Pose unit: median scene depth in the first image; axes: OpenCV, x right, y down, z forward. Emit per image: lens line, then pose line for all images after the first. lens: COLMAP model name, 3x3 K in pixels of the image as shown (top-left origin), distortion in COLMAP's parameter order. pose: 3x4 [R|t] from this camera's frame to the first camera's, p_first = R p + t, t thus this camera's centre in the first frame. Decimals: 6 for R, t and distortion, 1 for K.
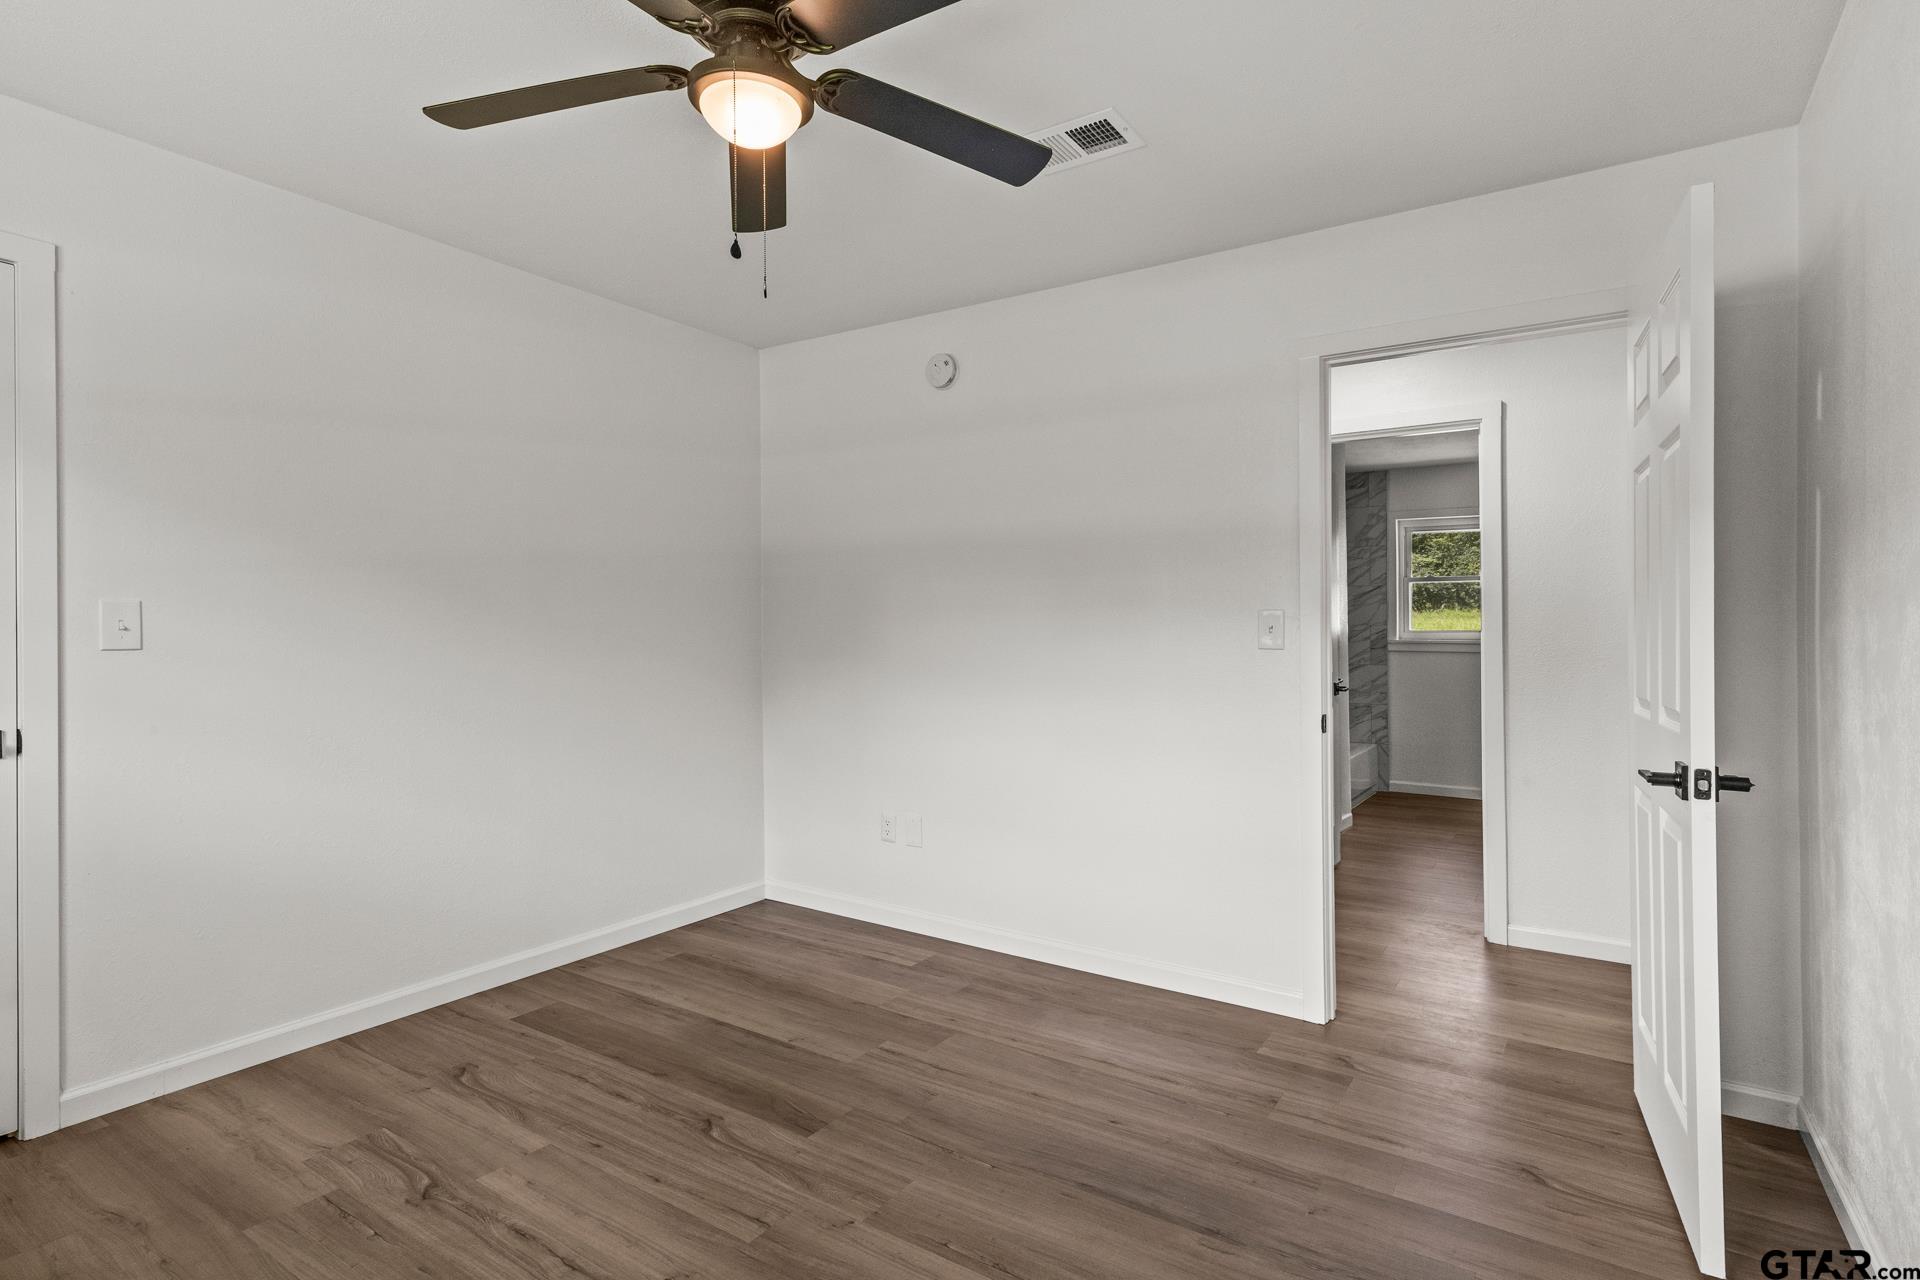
lens RADIAL K [[955.9, 0, 948.2], [0, 955.9, 625.5], [0, 0, 1]] dist [0.006242, 0.000026]
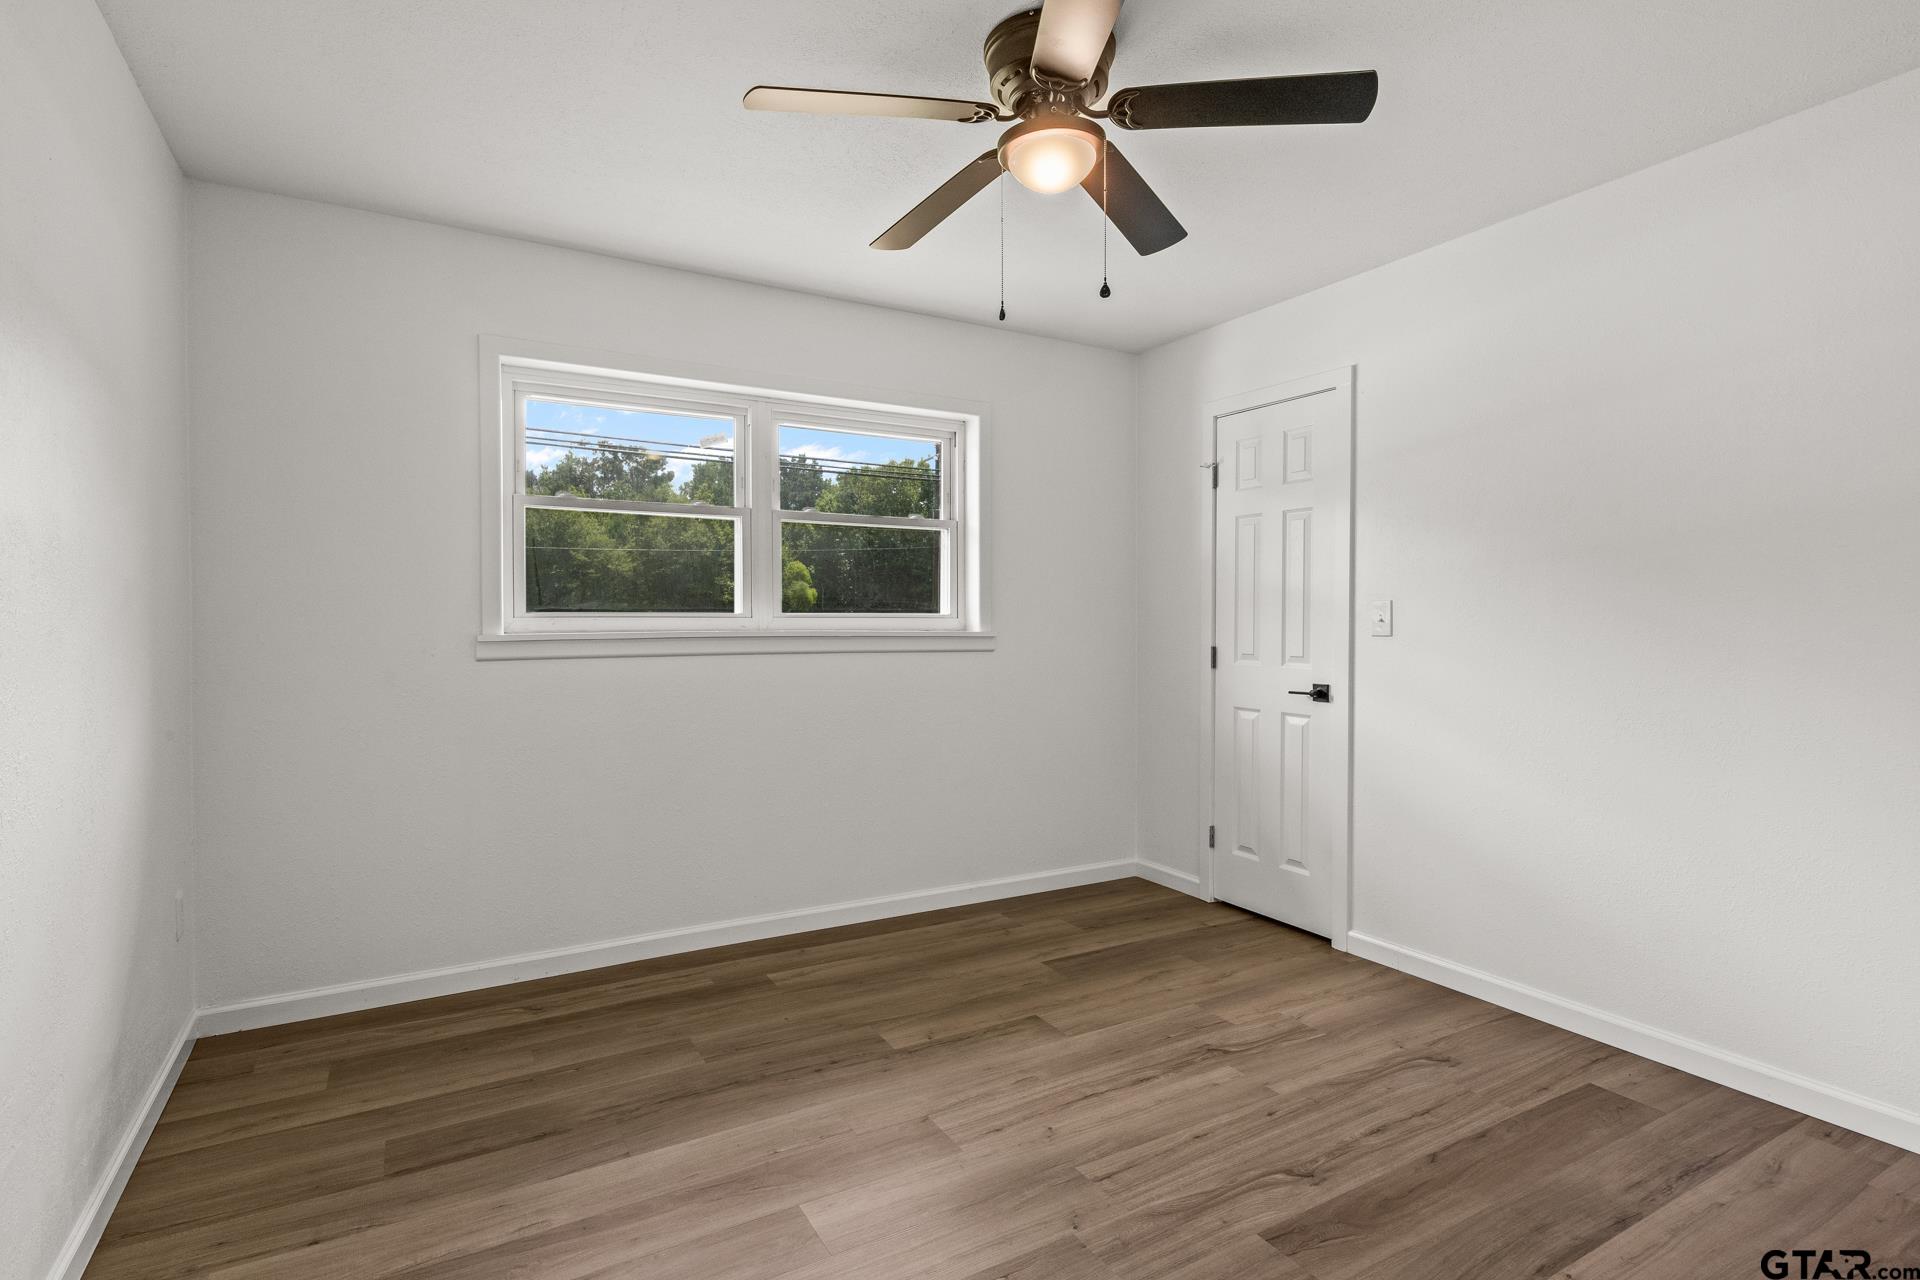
lens RADIAL K [[955.9, 0, 961.6], [0, 955.9, 639.3], [0, 0, 1]] dist [0.006242, 0.000026]
pose [[-0.437272, 0.013207, -0.899232, 0.656695], [0.002457, 0.999906, 0.013490, 0.008881], [0.899326, 0.003689, -0.437264, 1.058503]]
